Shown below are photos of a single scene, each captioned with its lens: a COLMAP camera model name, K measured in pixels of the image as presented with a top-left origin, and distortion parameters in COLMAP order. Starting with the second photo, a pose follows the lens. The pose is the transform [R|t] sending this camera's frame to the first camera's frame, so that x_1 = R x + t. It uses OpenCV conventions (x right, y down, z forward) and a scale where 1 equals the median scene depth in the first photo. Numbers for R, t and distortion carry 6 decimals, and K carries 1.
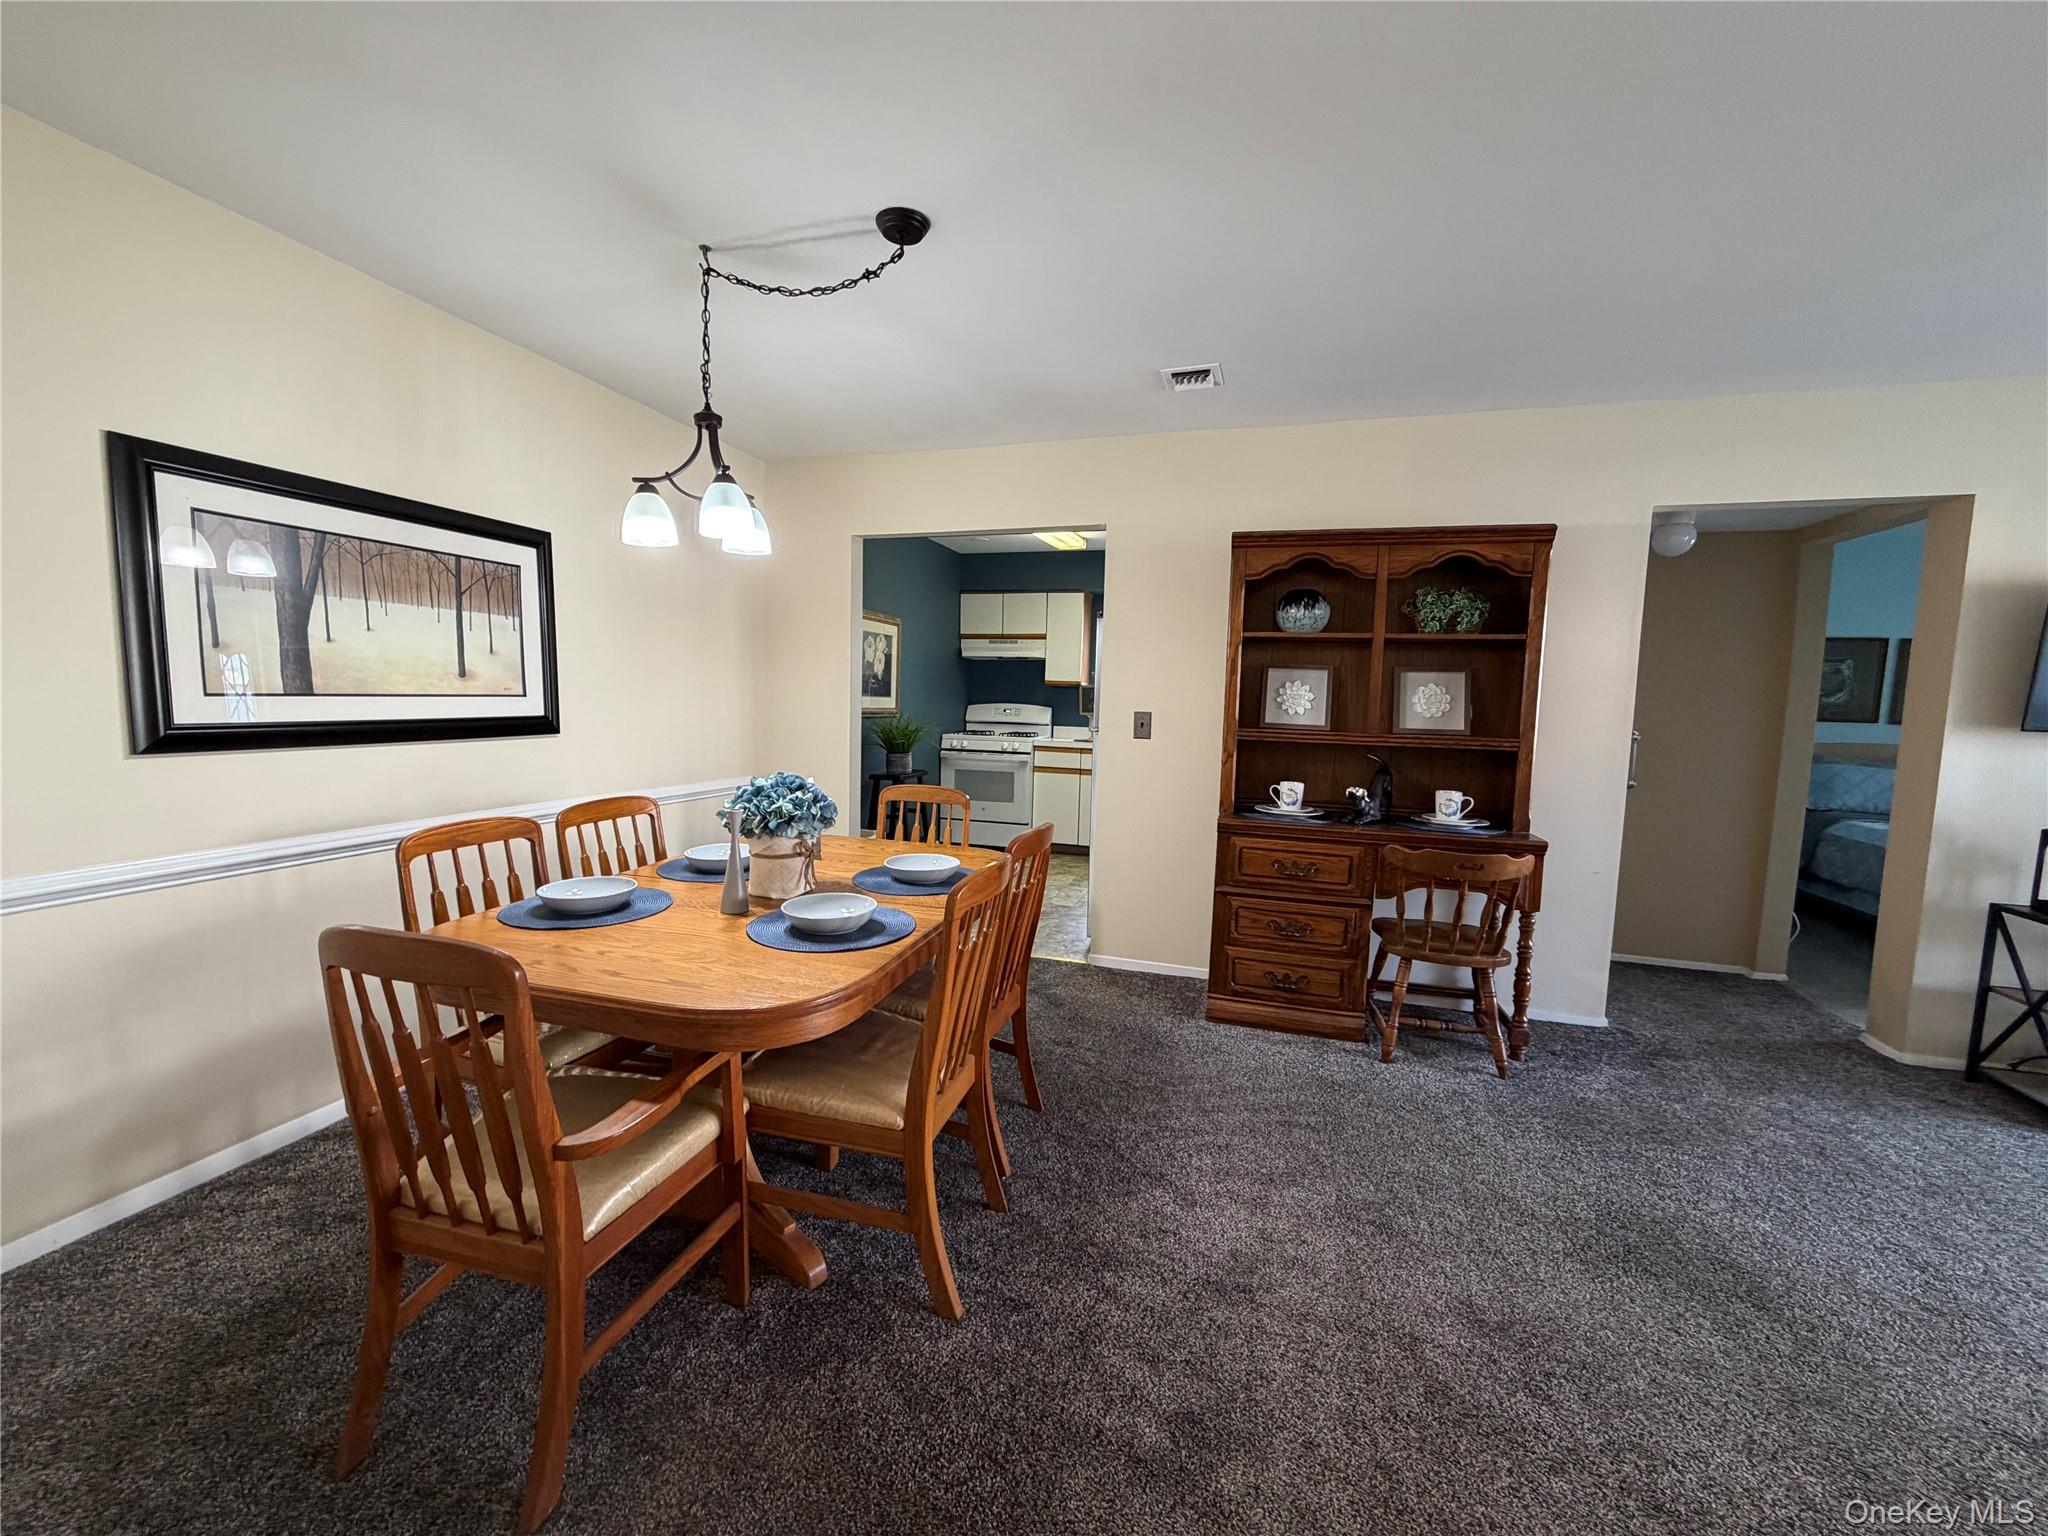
lens RADIAL K [[816.6, 0, 1017.1], [0, 816.6, 767.6], [0, 0, 1]] dist [0.000821, -0.000241]
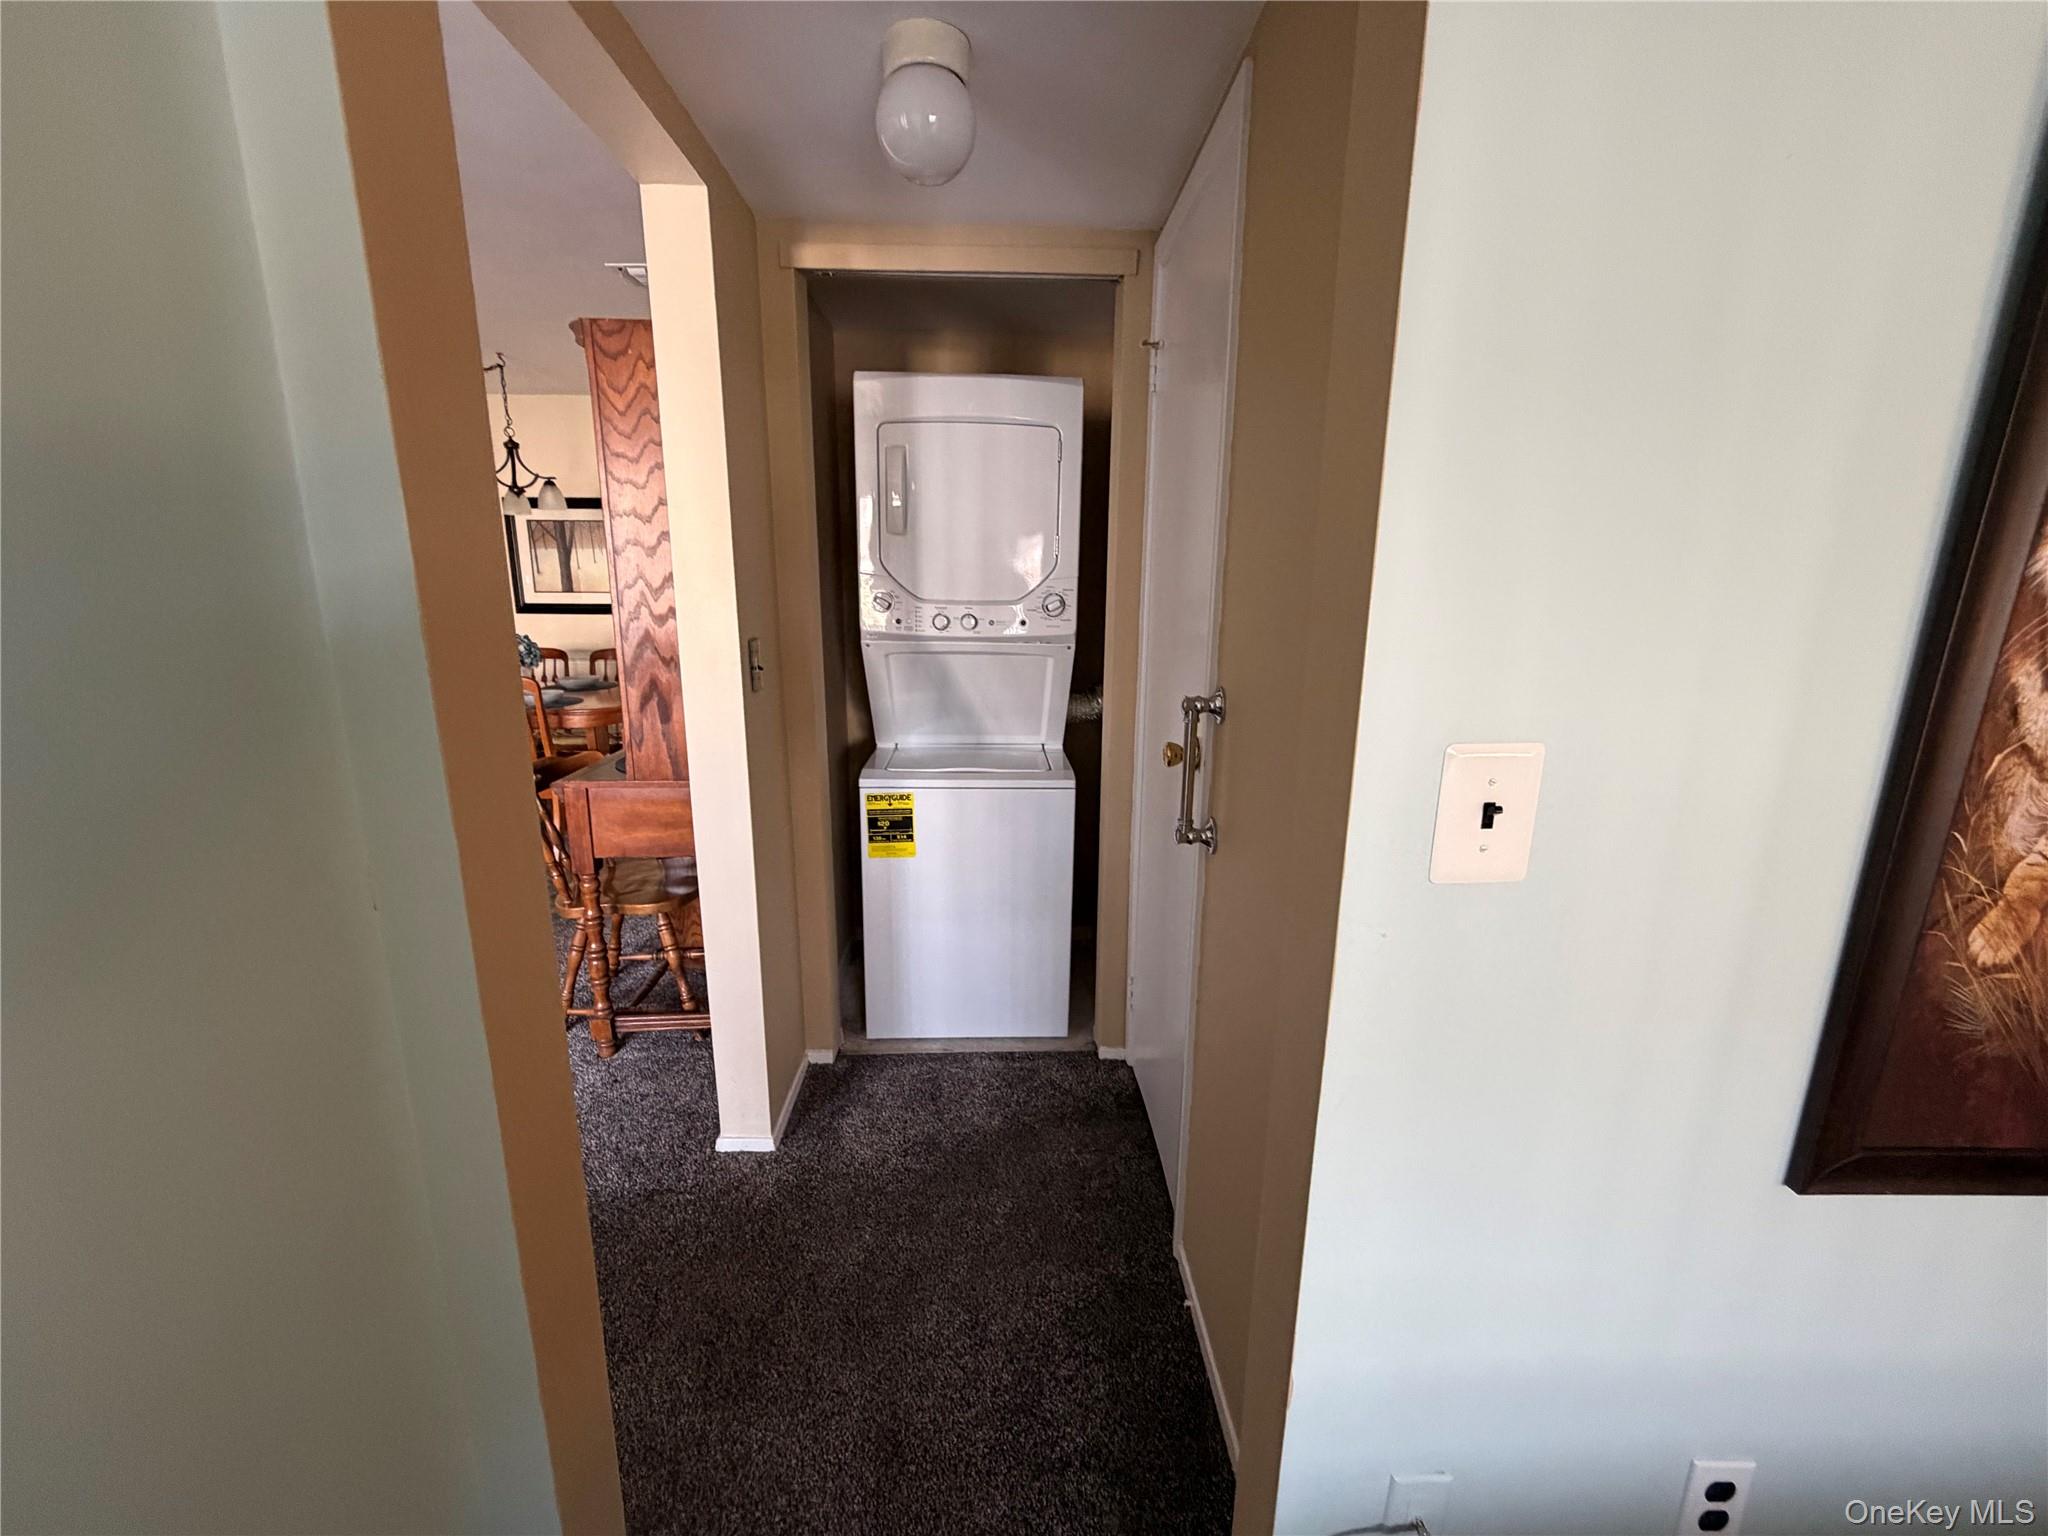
lens RADIAL K [[816.6, 0, 1012.5], [0, 816.6, 766.2], [0, 0, 1]] dist [0.000821, -0.000241]
pose [[0.330274, 0.188485, -0.924875, 1.435058], [-0.090196, 0.981677, 0.167852, -0.082270], [0.939566, 0.027983, 0.341223, 1.086697]]
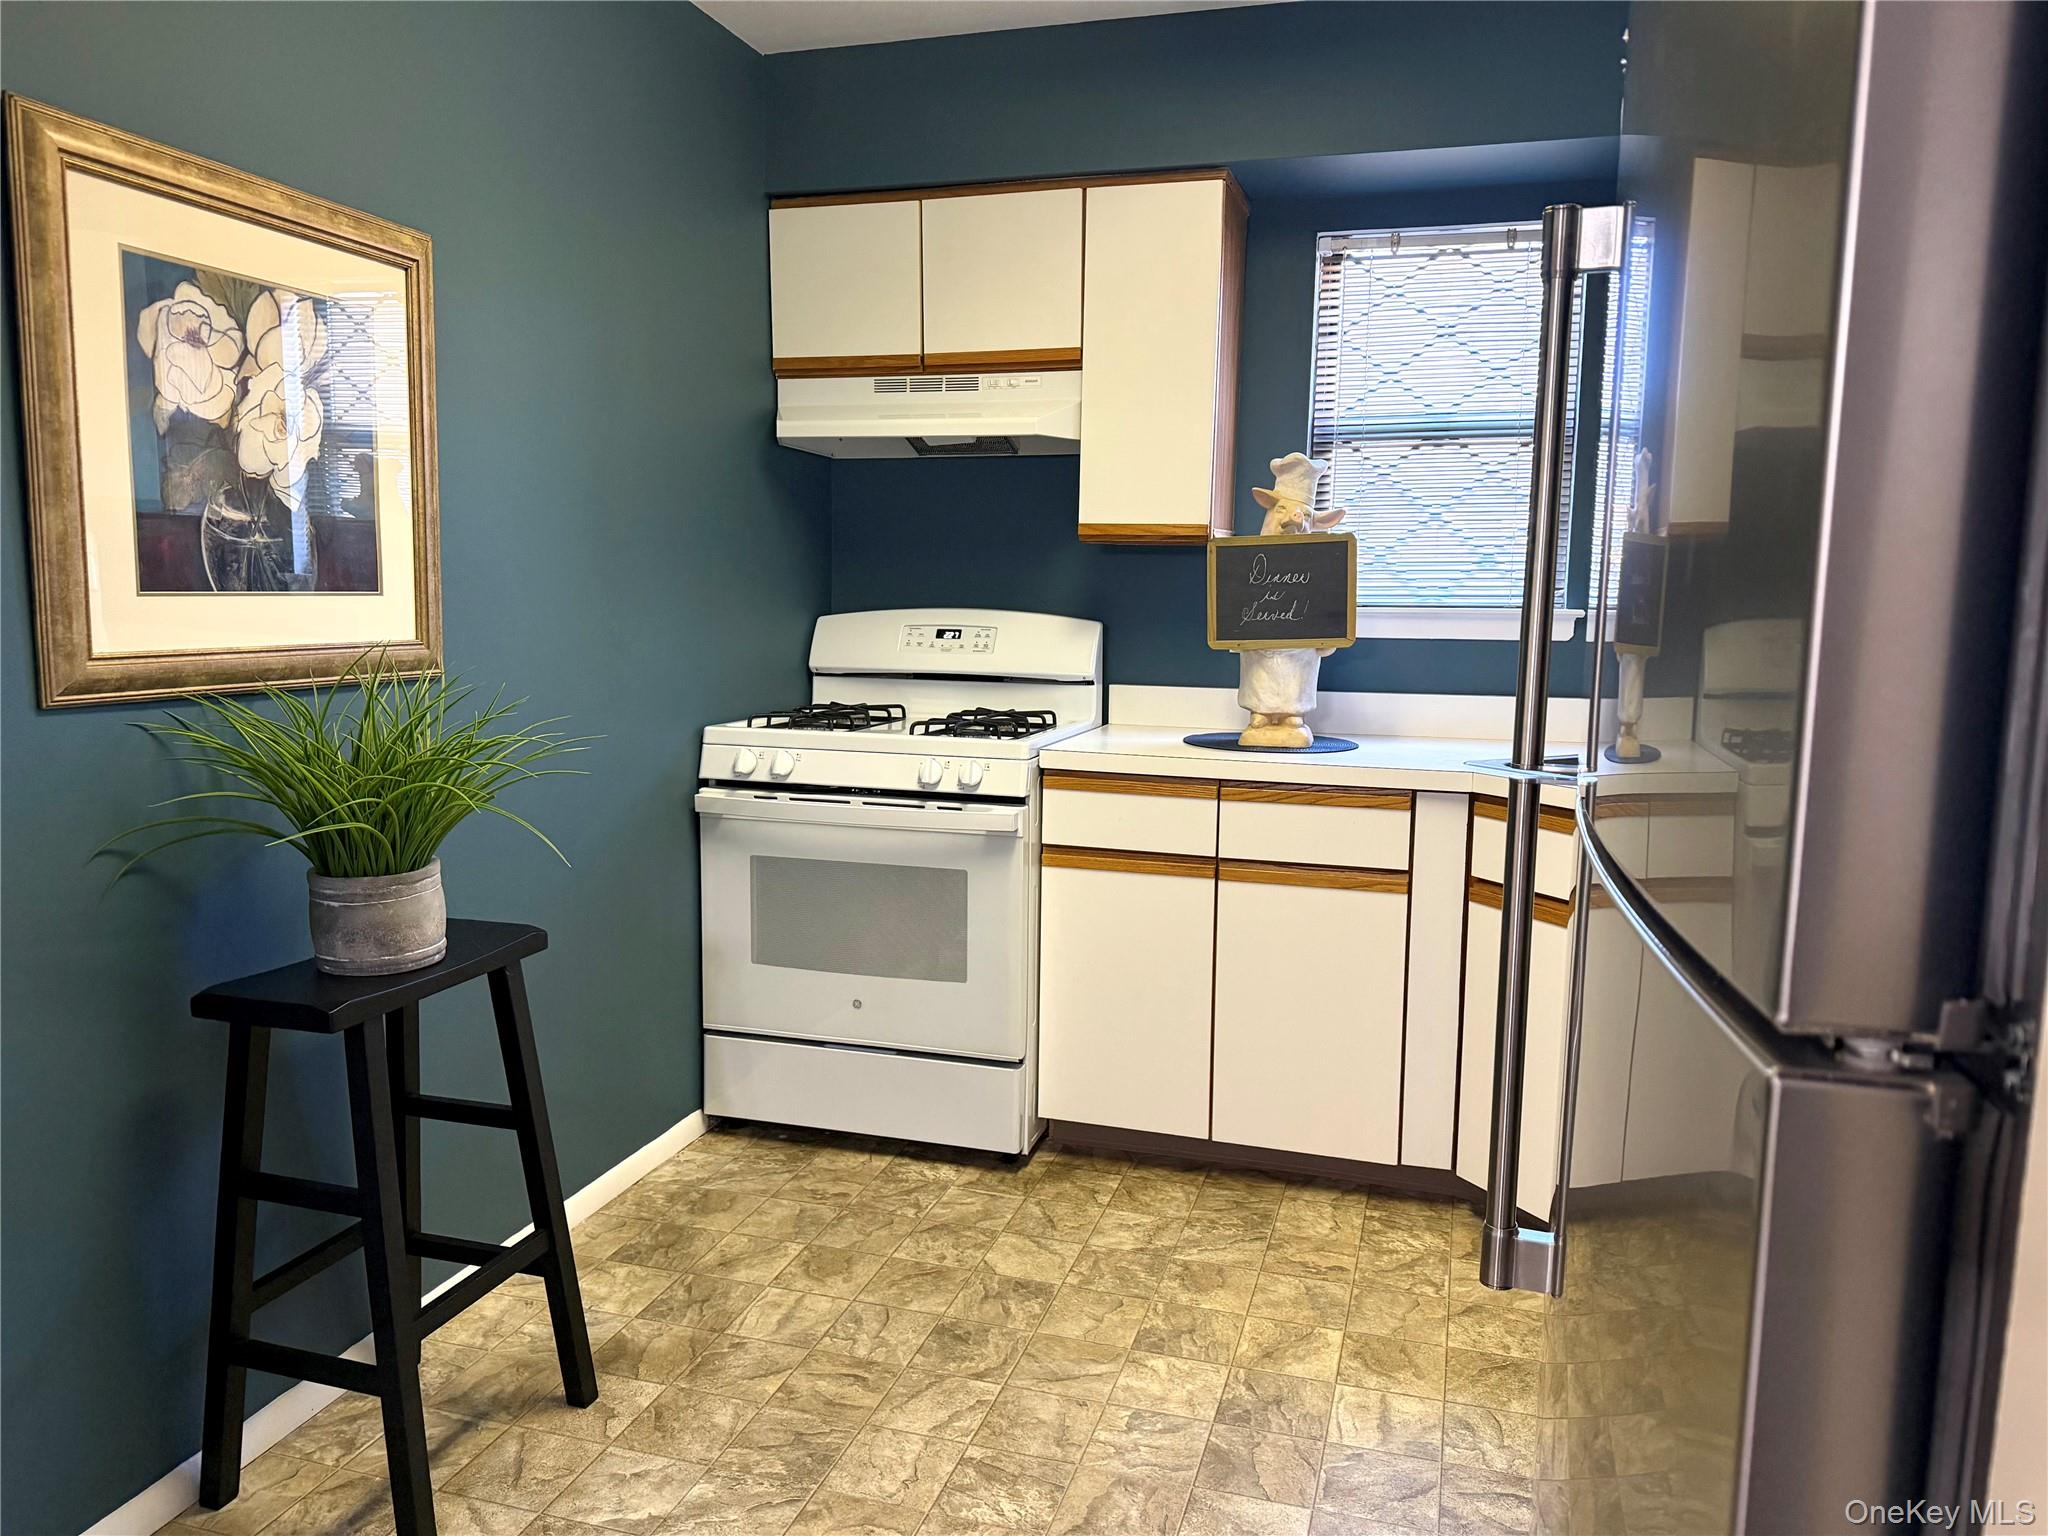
lens RADIAL K [[1430.0, 0, 1033.7], [0, 1430.0, 780.7], [0, 0, 1]] dist [0.046930, -0.059154]
pose [[0.999894, -0.014437, 0.001776, 0.039286], [0.014323, 0.998501, 0.052834, -0.104529], [-0.002537, -0.052803, 0.998602, 1.176654]]
